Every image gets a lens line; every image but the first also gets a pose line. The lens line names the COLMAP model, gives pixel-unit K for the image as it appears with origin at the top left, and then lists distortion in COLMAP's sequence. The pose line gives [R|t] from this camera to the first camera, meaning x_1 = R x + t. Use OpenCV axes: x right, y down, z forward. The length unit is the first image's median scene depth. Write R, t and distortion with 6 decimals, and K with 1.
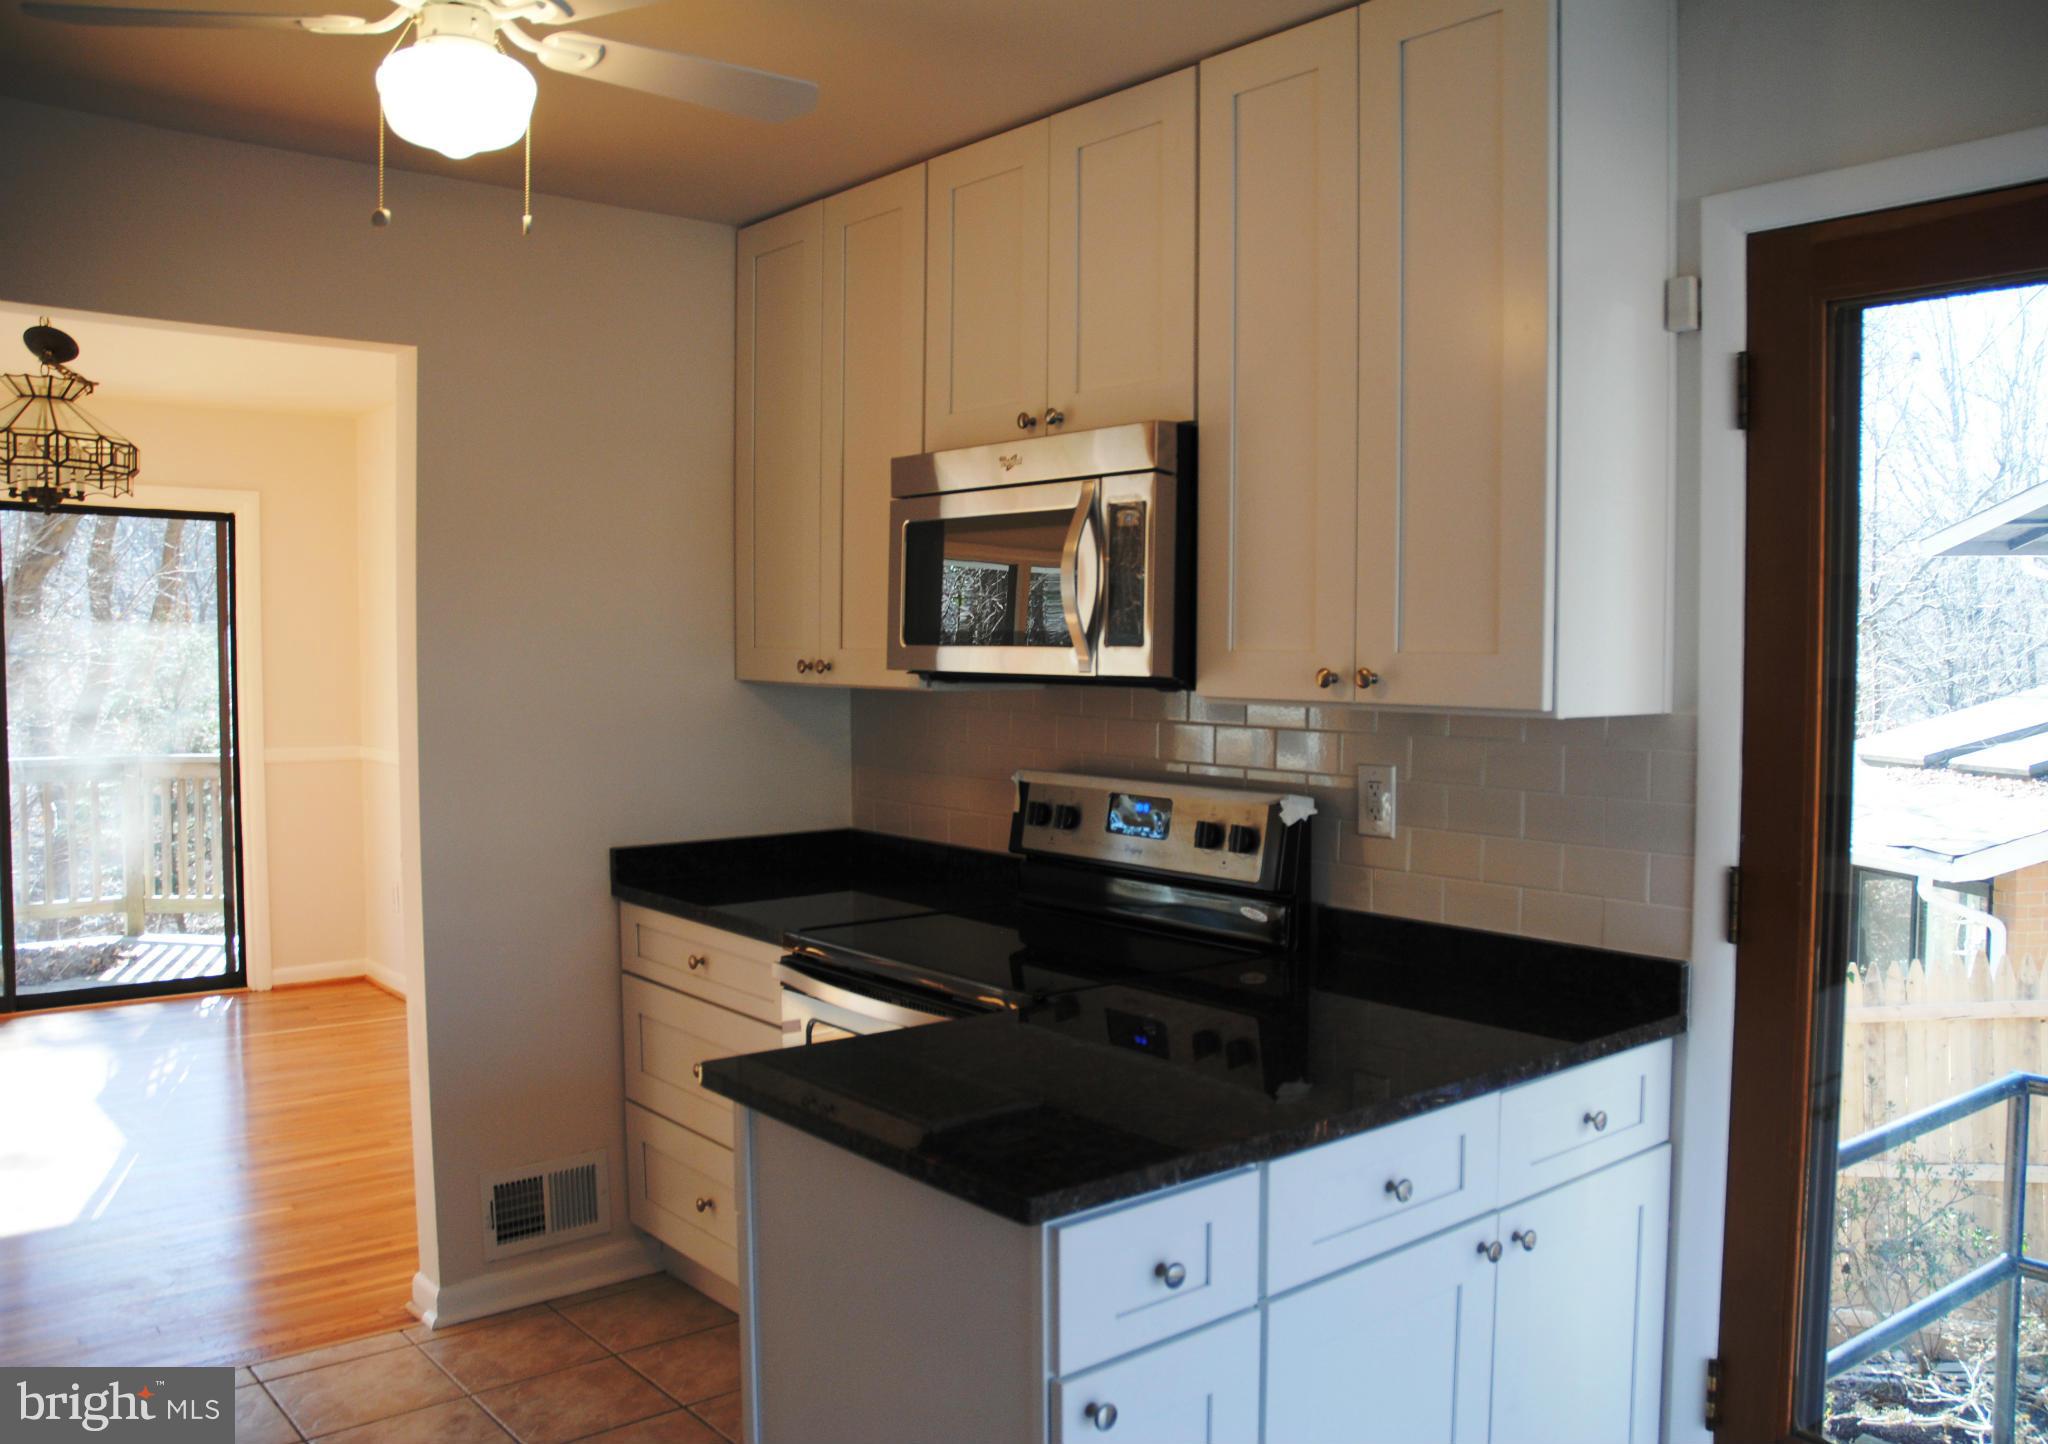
lens RADIAL K [[1652.1, 0, 1024.4], [0, 1652.1, 747.5], [0, 0, 1]] dist [-0.185169, 0.186714]
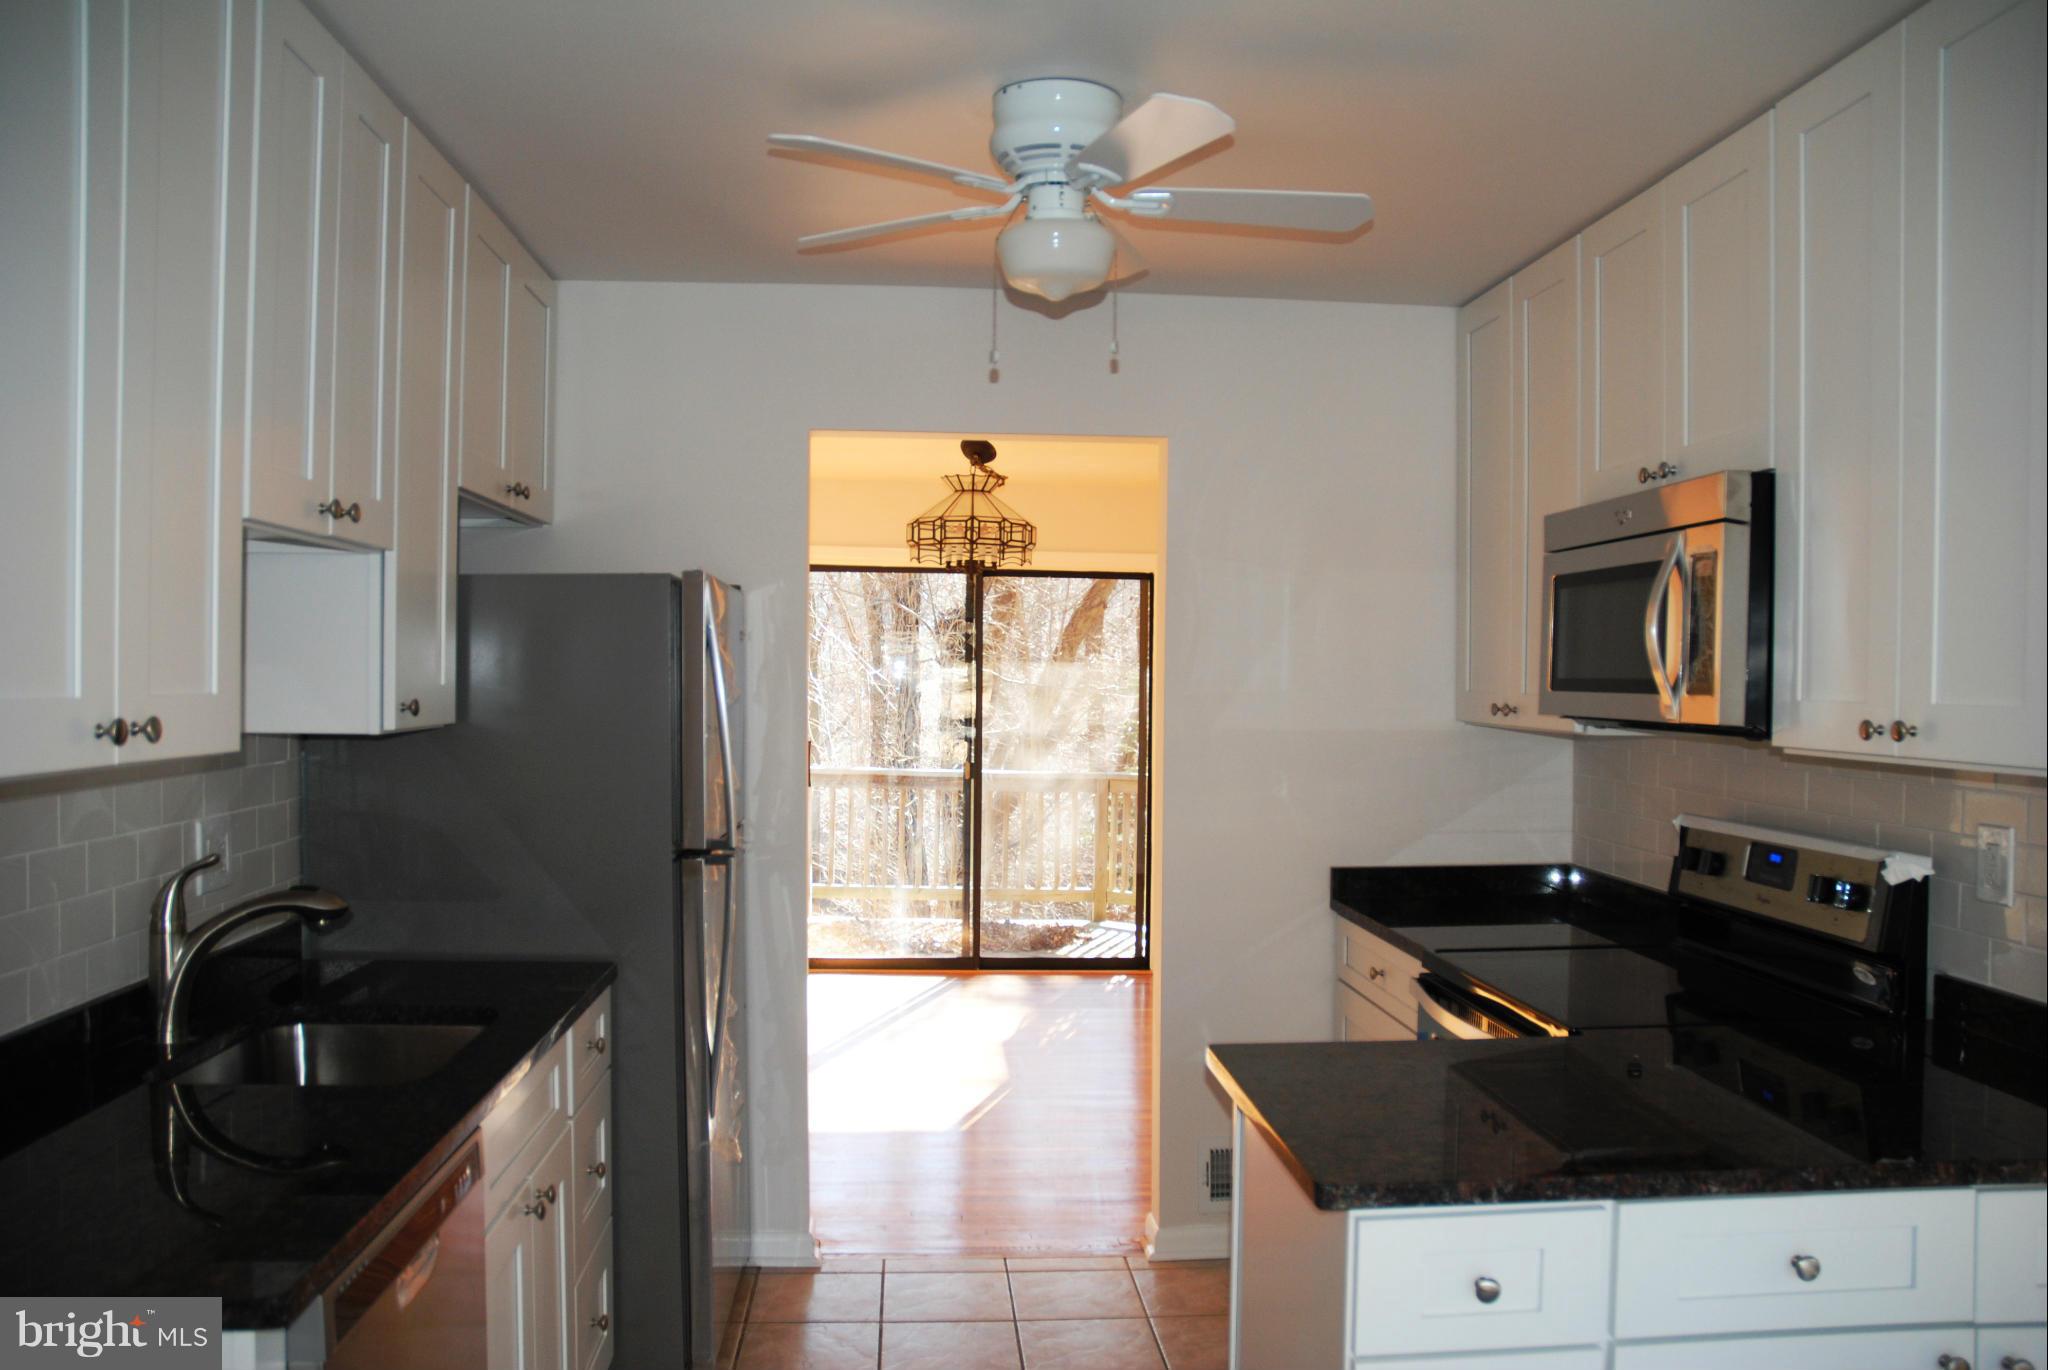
lens RADIAL K [[1548.4, 0, 1033.1], [0, 1548.4, 710.4], [0, 0, 1]] dist [-0.172045, 0.137785]
pose [[0.814725, 0.015165, -0.579649, 0.201473], [-0.042040, 0.998572, -0.032964, -0.003072], [0.578321, 0.051225, 0.814199, 0.009113]]
